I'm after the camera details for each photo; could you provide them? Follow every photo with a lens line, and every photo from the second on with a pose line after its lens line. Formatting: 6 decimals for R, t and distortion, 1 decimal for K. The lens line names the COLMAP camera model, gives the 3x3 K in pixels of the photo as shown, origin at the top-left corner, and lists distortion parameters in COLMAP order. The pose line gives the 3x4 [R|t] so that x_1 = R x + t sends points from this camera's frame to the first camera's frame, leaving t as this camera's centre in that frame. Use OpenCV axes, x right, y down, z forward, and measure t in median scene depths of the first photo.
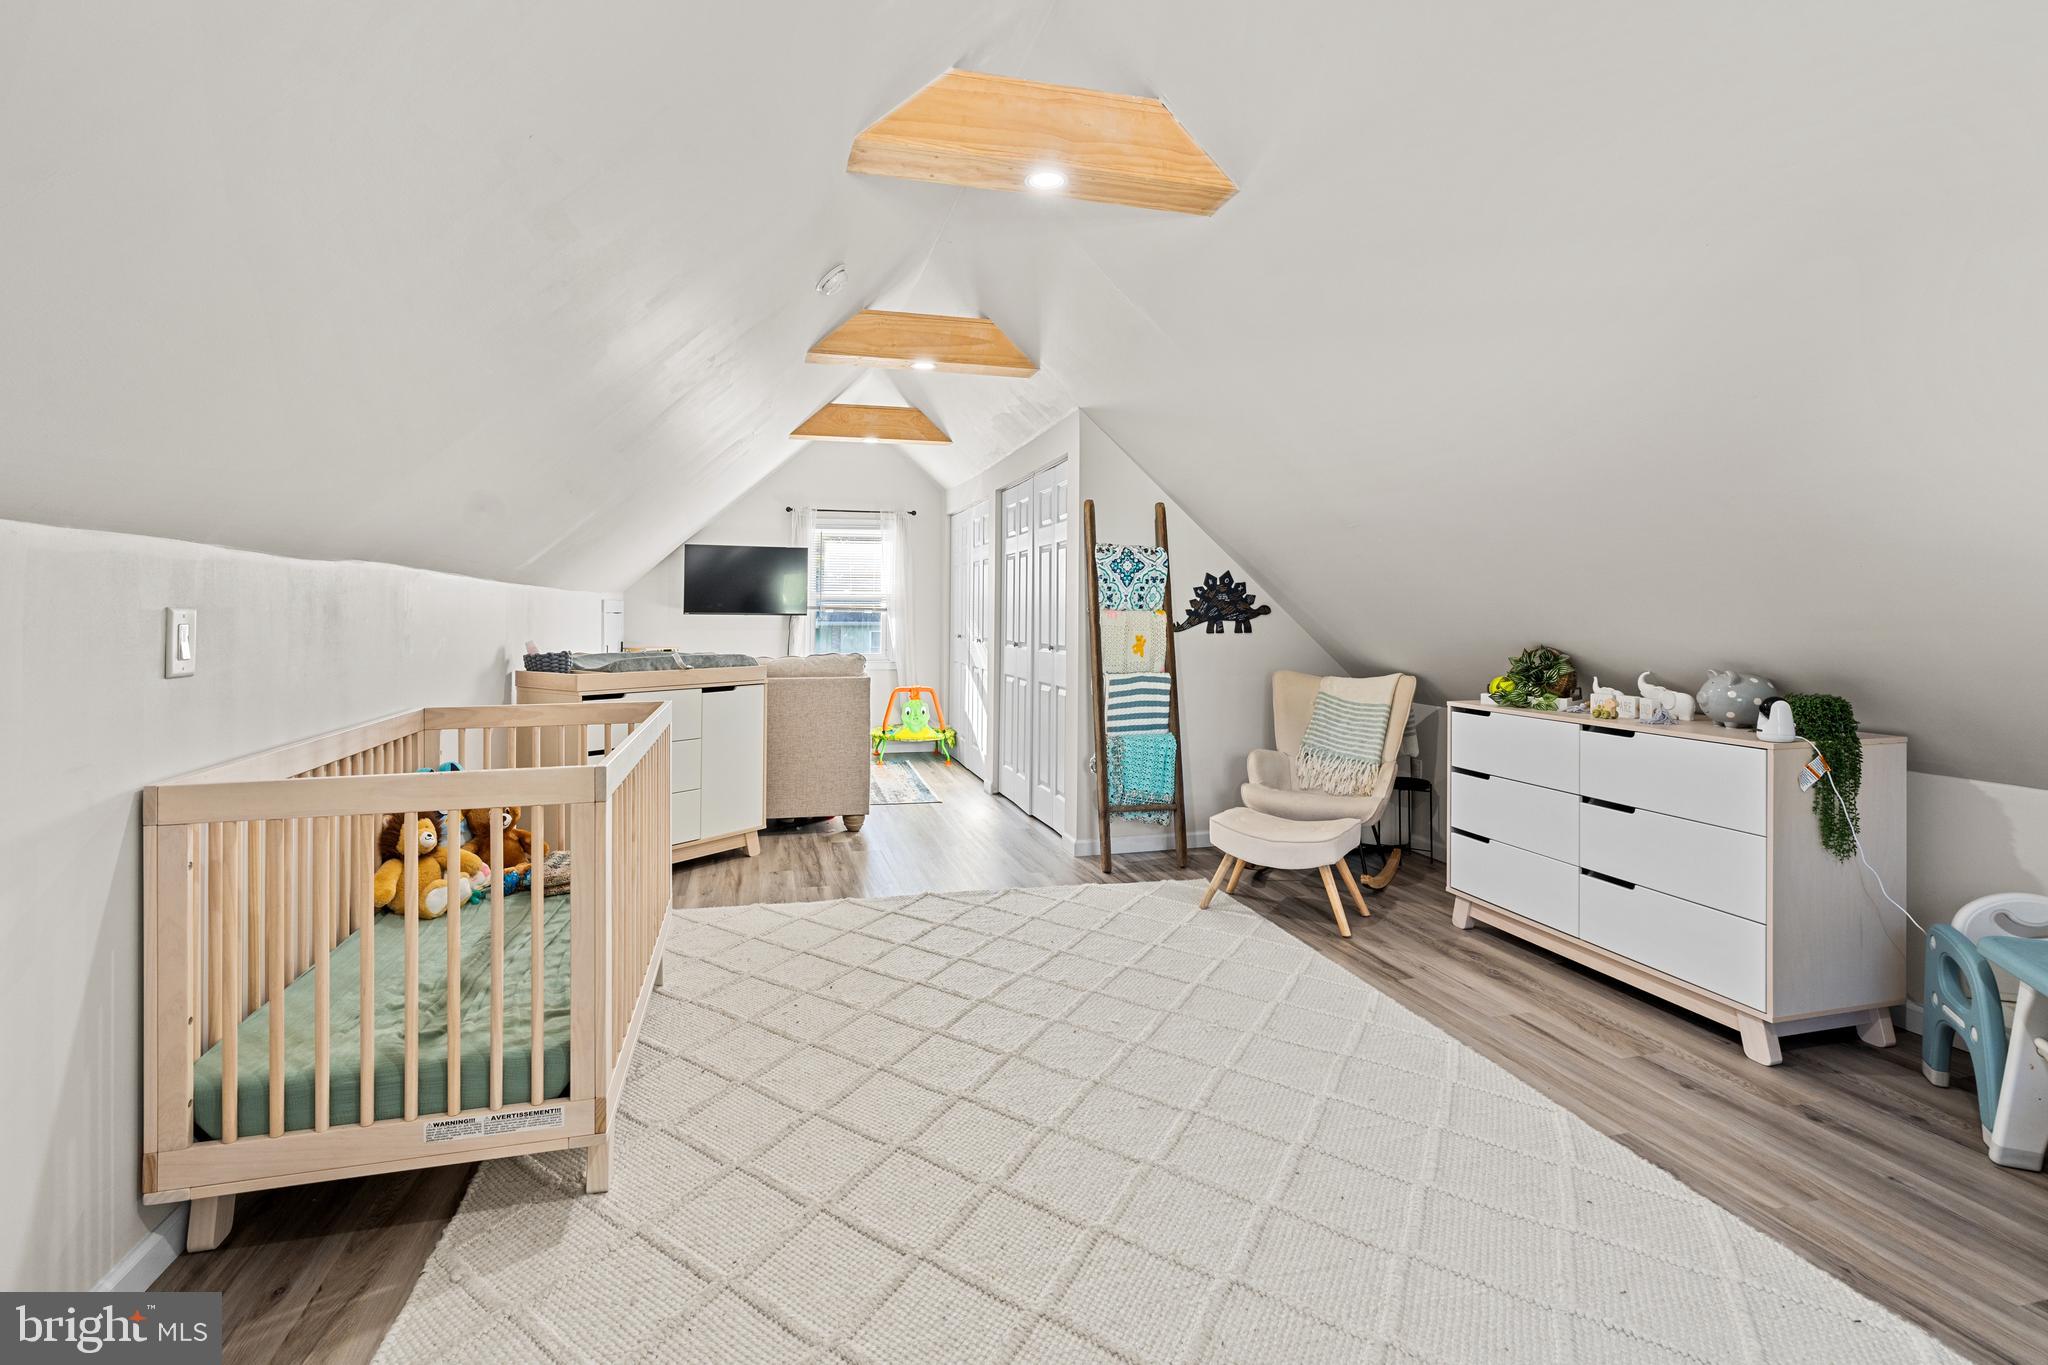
lens RADIAL K [[939.1, 0, 1013.7], [0, 939.1, 626.8], [0, 0, 1]] dist [-0.007034, 0.000578]
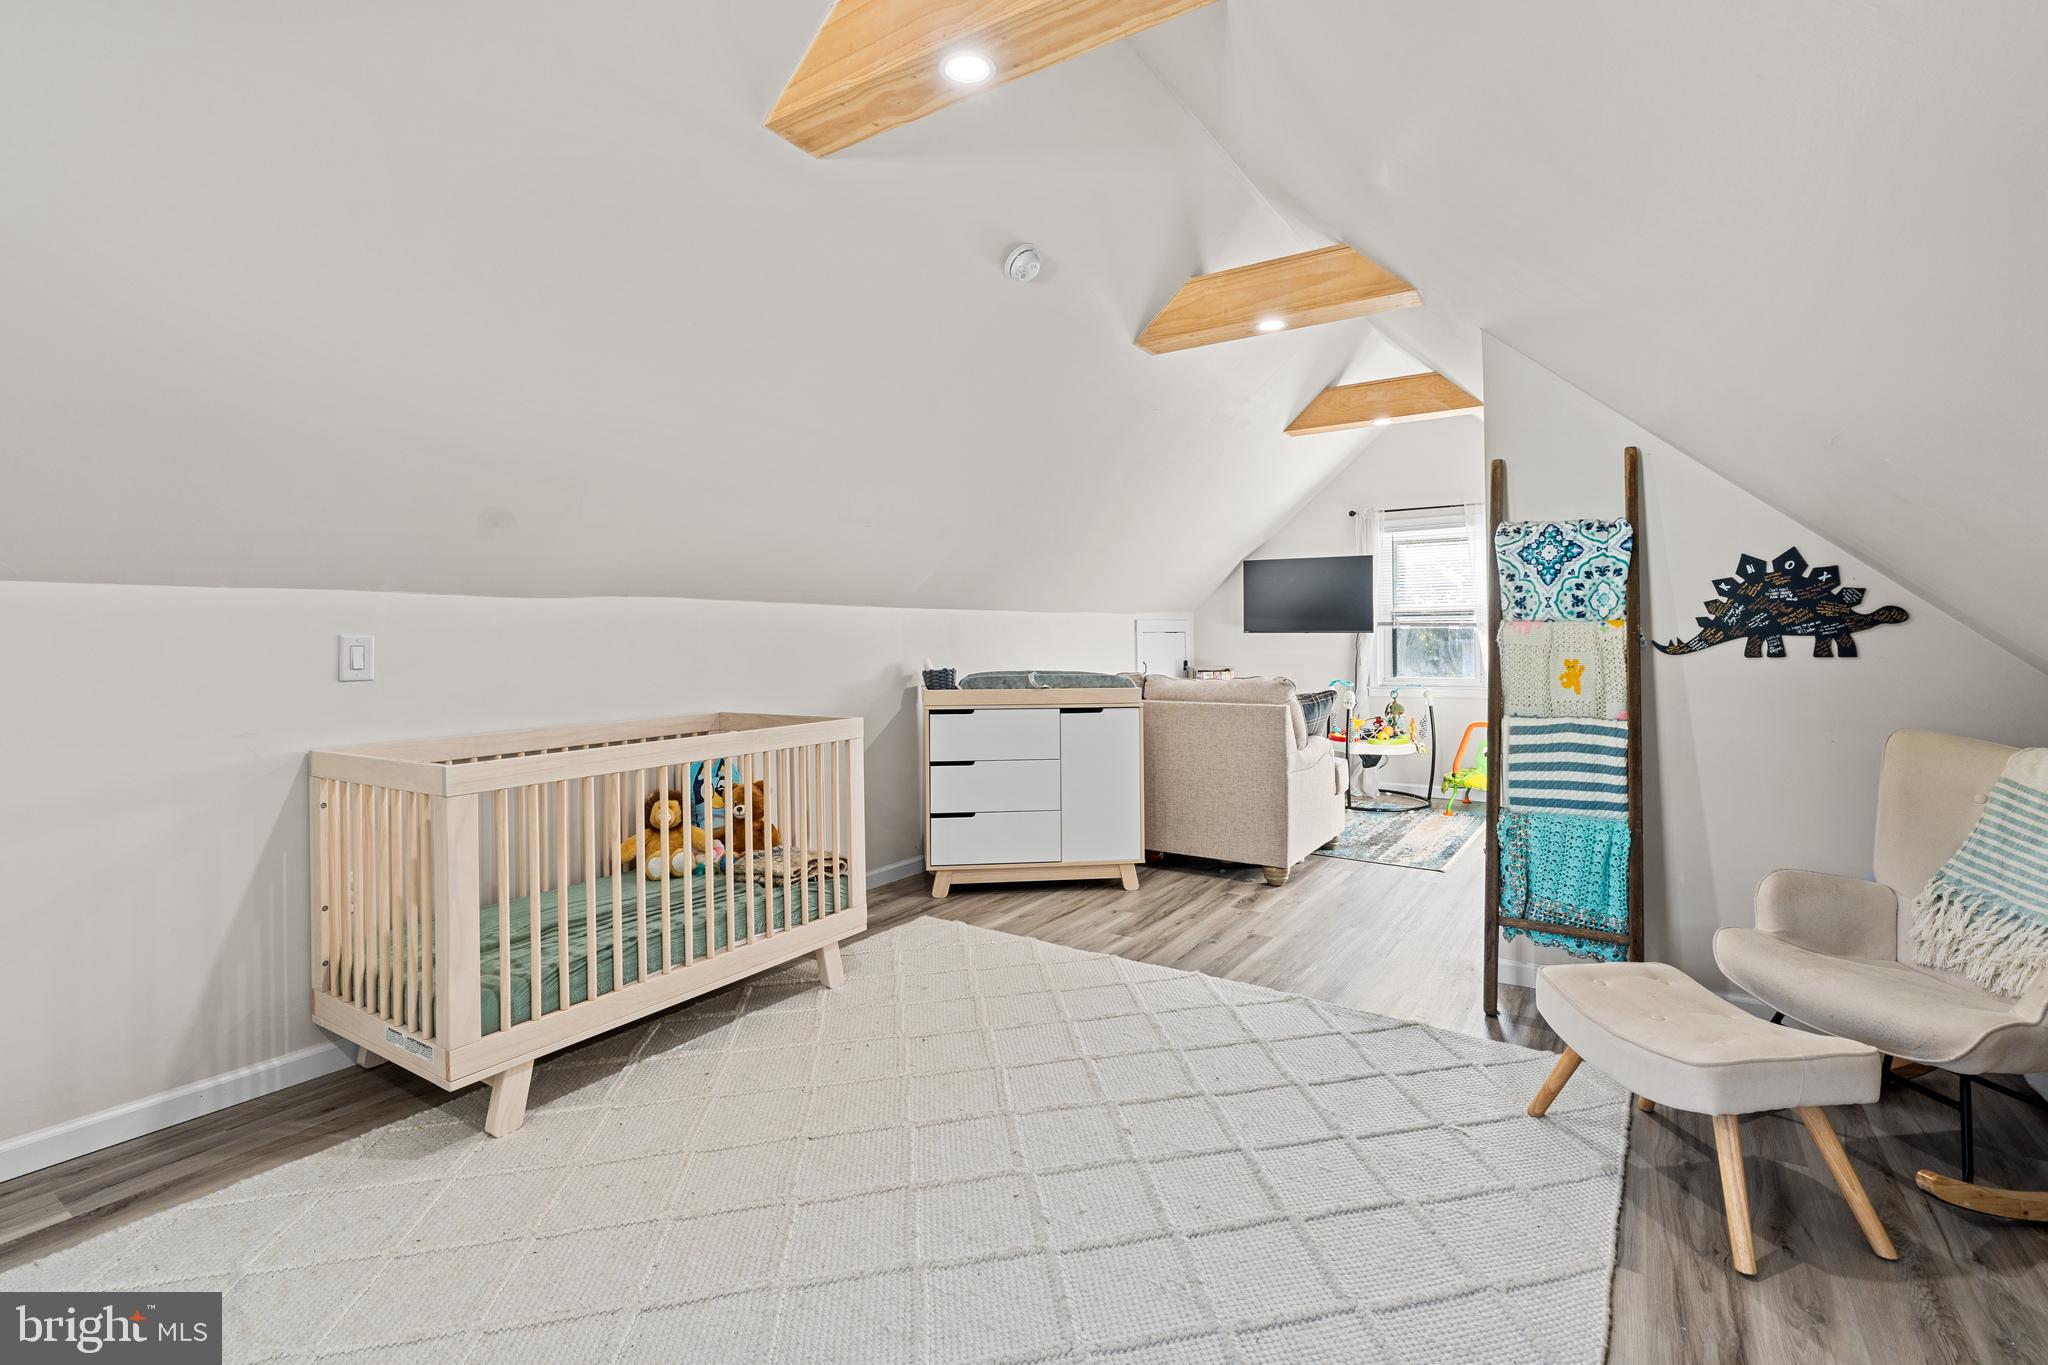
lens RADIAL K [[938.6, 0, 1022.8], [0, 938.6, 636.5], [0, 0, 1]] dist [-0.005986, 0.000702]
pose [[0.669215, -0.007535, -0.743030, 0.348796], [0.000569, 0.999953, -0.009627, -0.000670], [0.743068, 0.006020, 0.669188, 0.287213]]
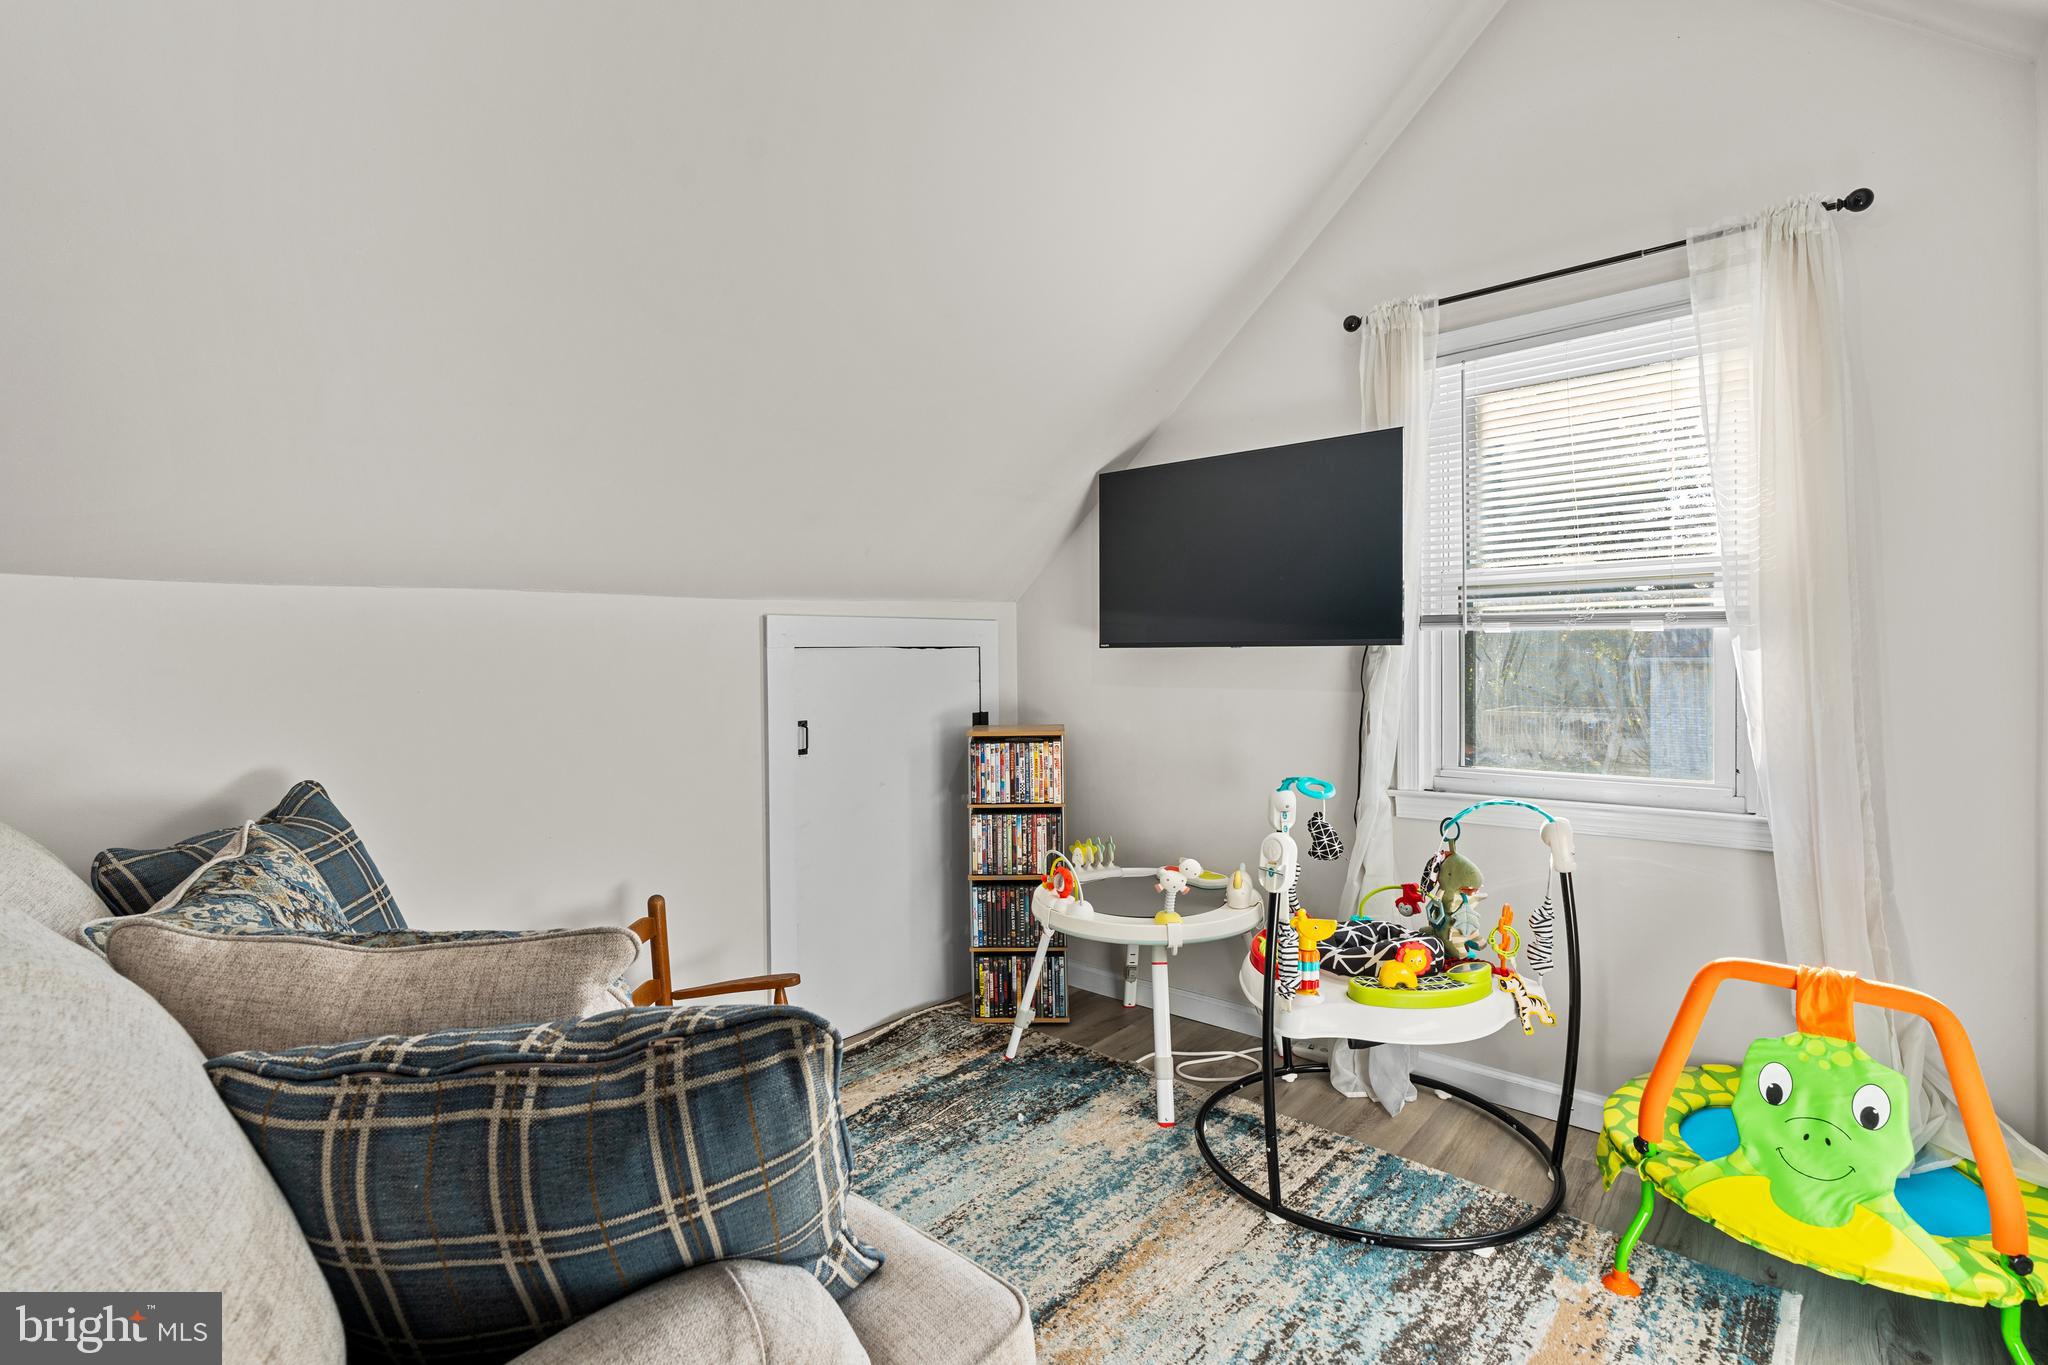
lens RADIAL K [[951.9, 0, 1023.7], [0, 951.9, 675.7], [0, 0, 1]] dist [-0.003218, 0.000225]
pose [[0.554708, 0.007471, -0.832012, -0.040903], [0.001175, 0.999952, 0.009763, -0.008152], [0.832044, -0.006393, 0.554672, 1.186678]]
